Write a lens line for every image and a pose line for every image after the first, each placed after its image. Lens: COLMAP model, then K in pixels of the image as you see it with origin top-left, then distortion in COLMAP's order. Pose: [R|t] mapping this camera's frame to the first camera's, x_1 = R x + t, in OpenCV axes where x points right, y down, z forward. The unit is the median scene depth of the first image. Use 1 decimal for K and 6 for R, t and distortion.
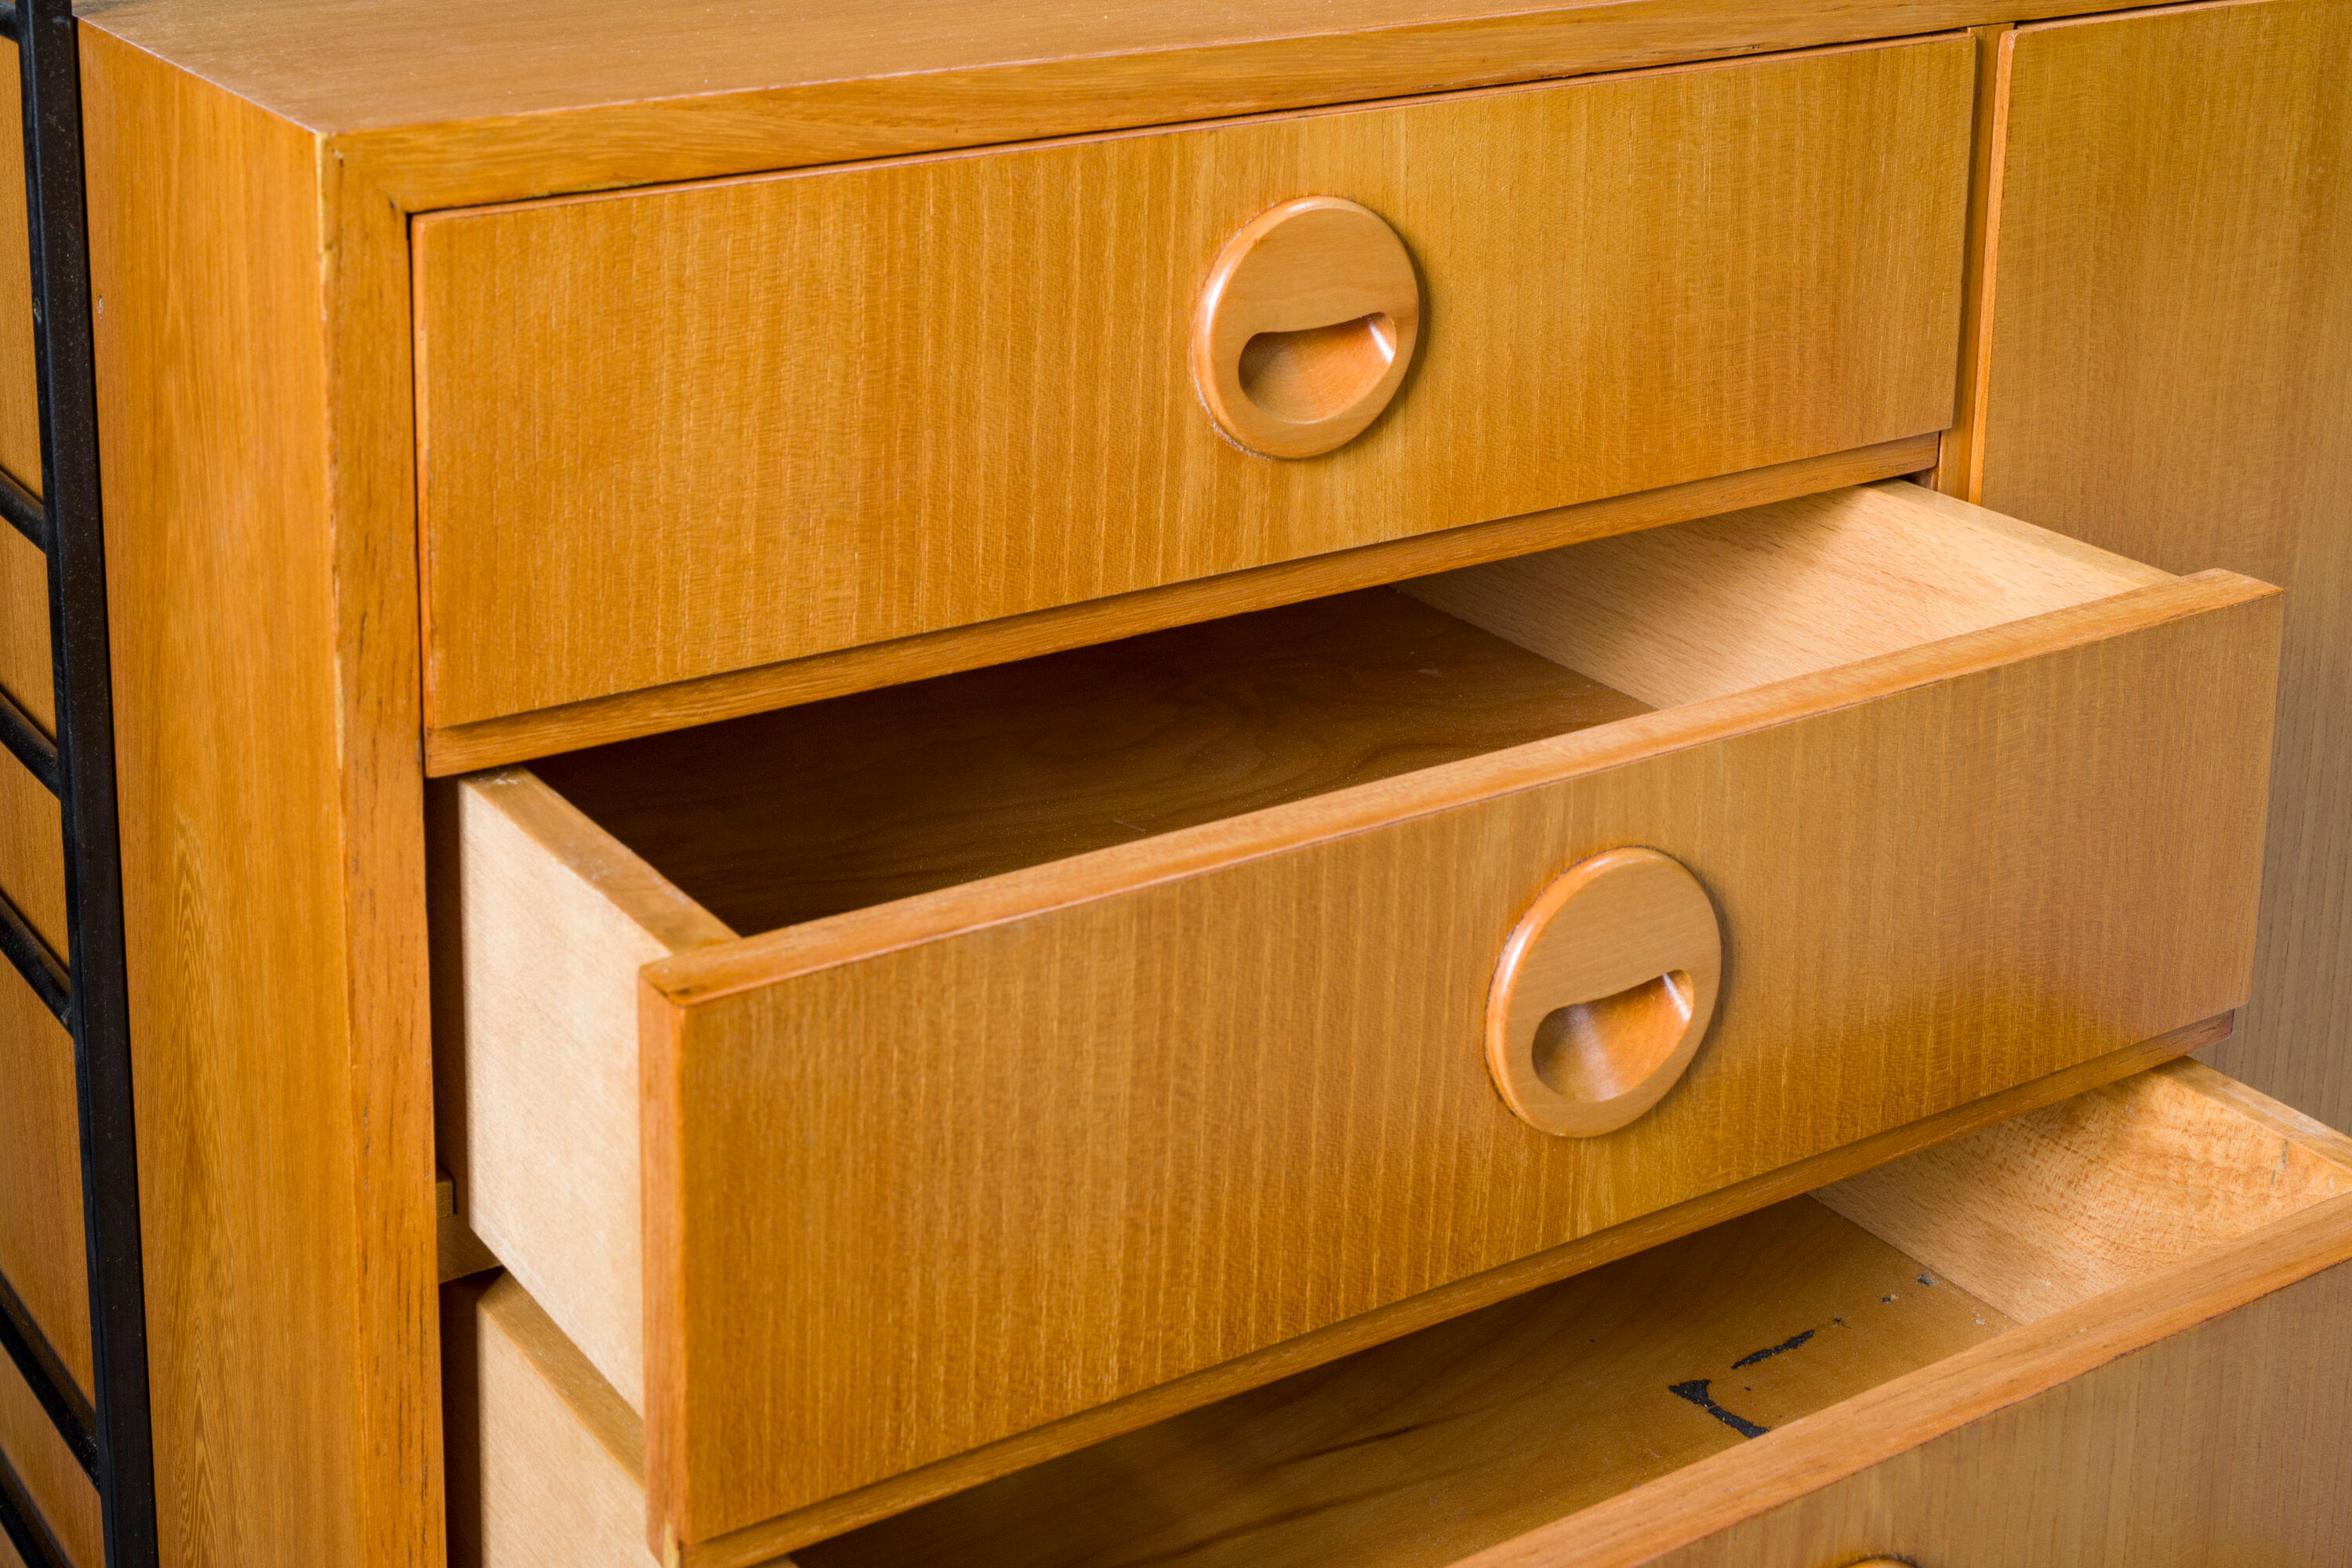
lens RADIAL K [[4193.0, 0, 1155.5], [0, 4193.0, 765.7], [0, 0, 1]] dist [0.018385, 0.000000]
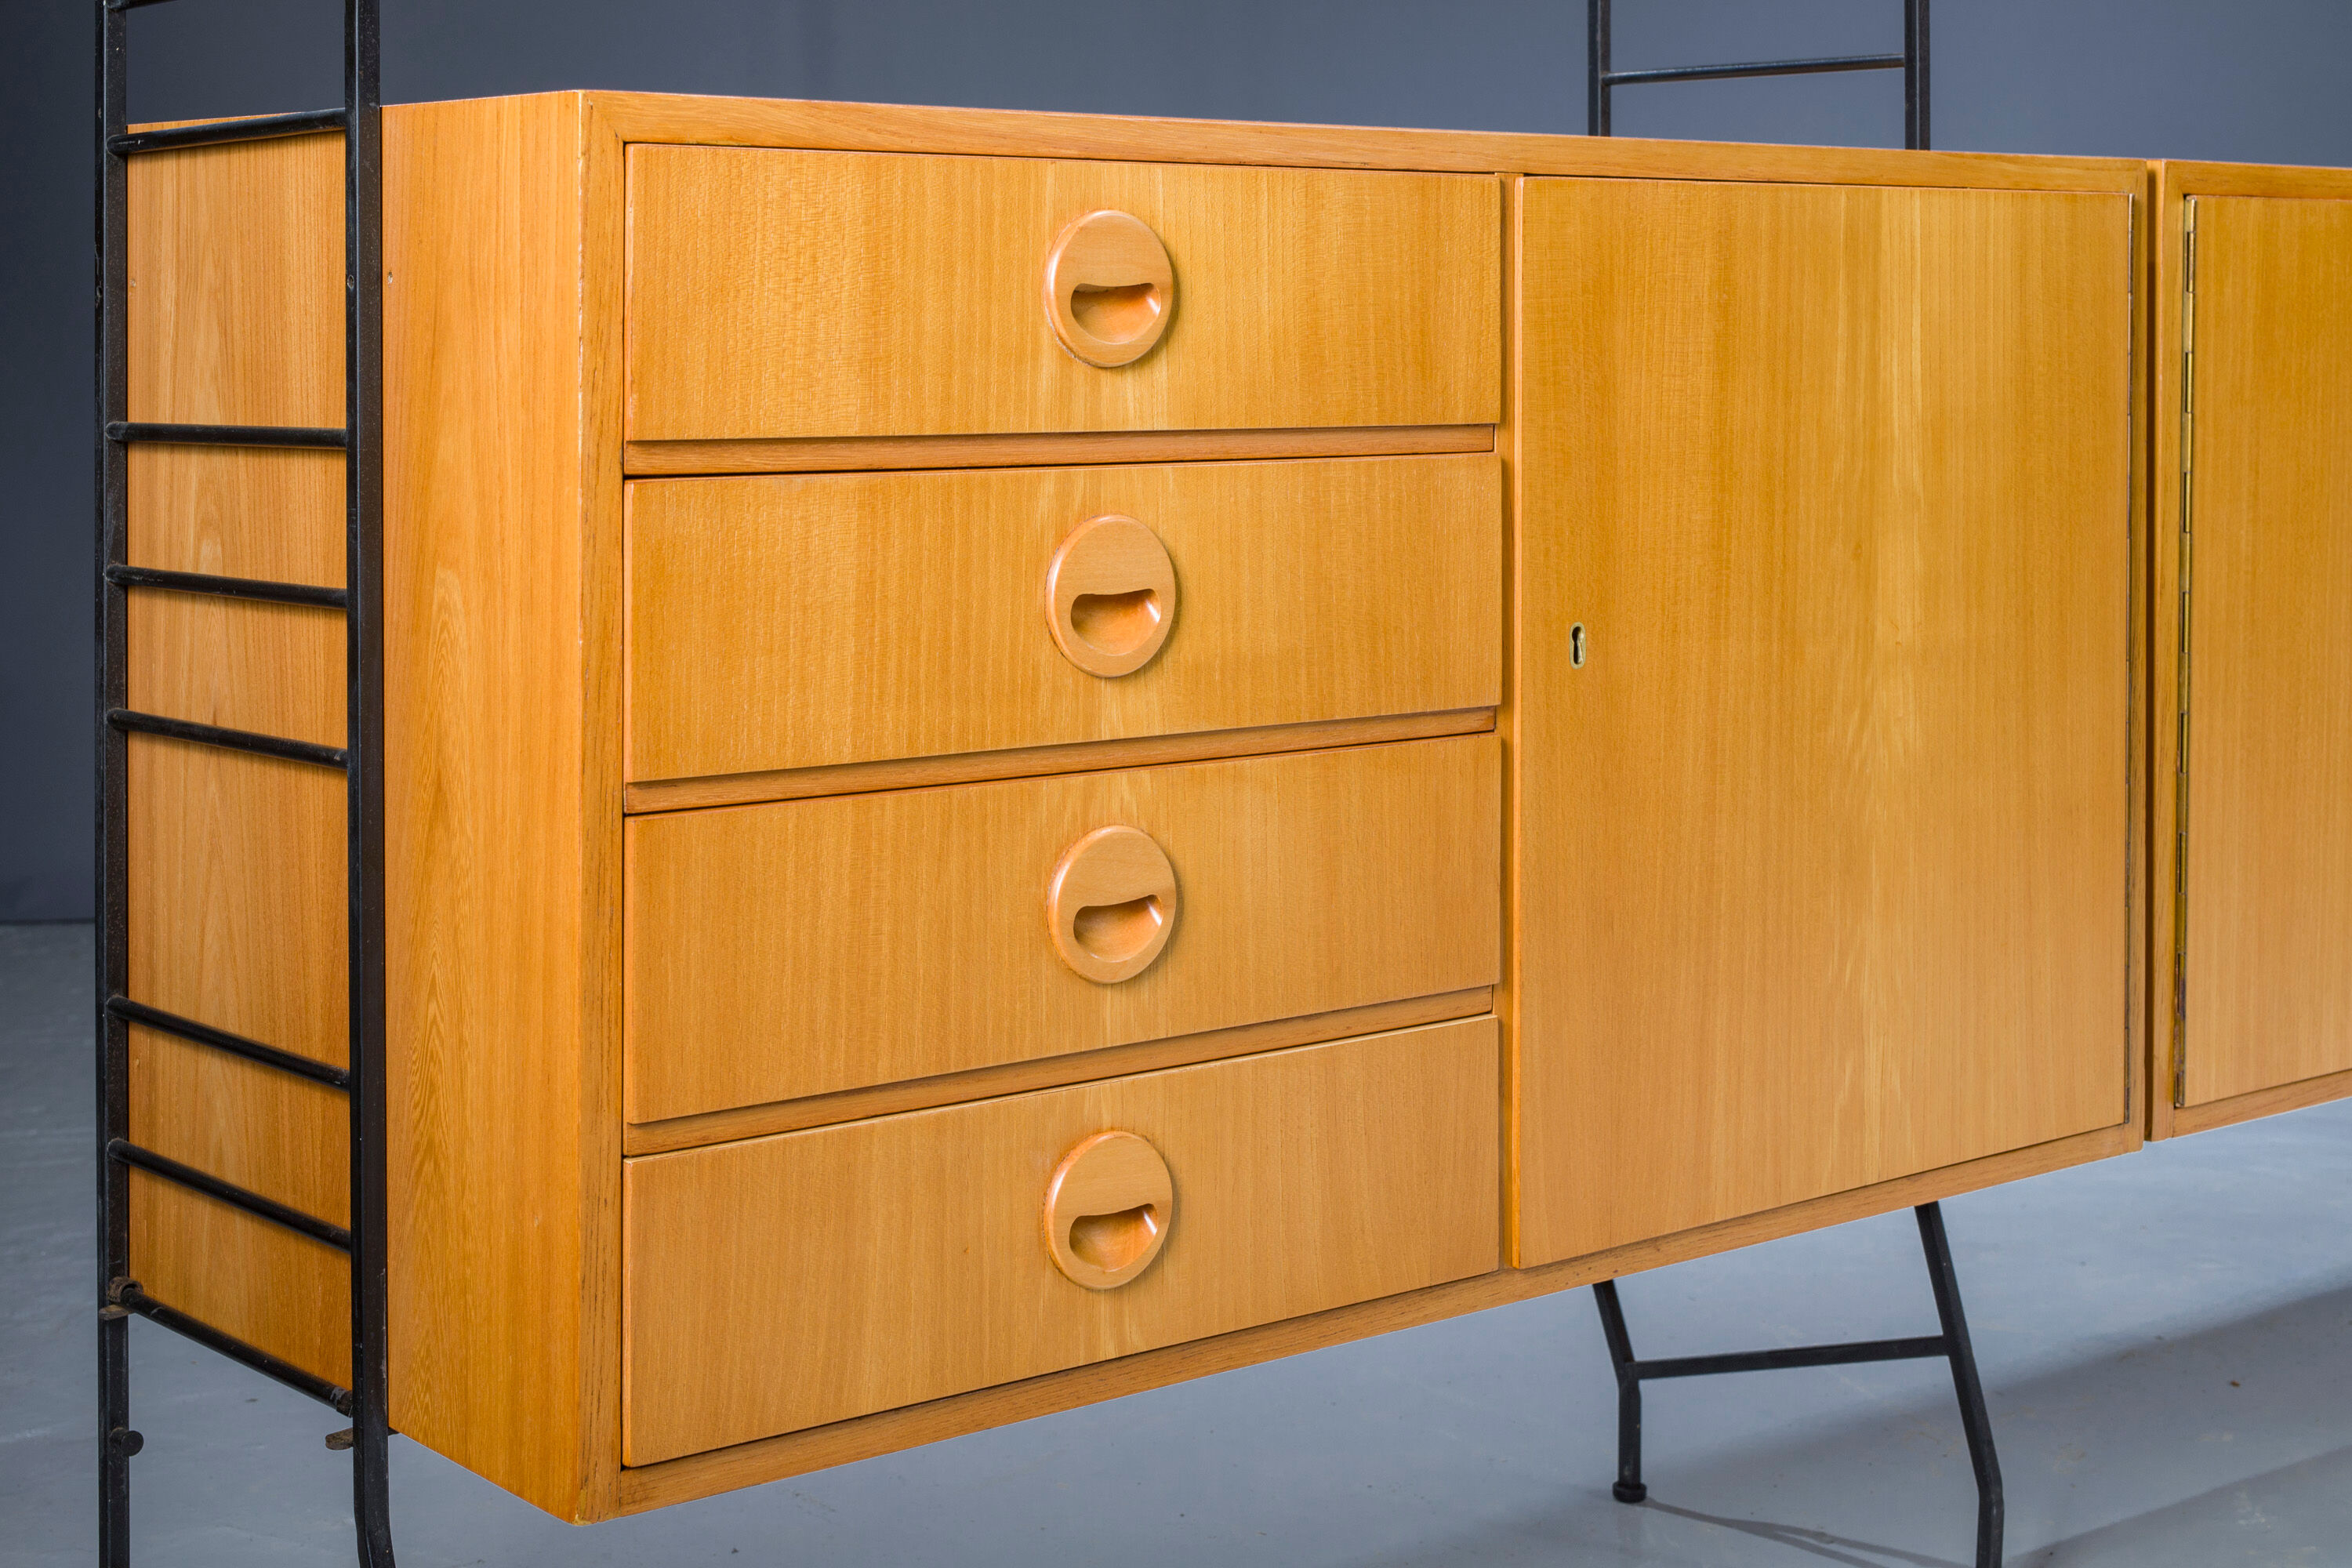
lens RADIAL K [[4193.0, 0, 1175.8], [0, 4193.0, 799.1], [0, 0, 1]] dist [0.018385, 0.000000]
pose [[0.995728, -0.025131, 0.088845, -0.091610], [0.041767, 0.980762, -0.190687, 0.417651], [-0.082344, 0.193584, 0.977622, -0.608475]]
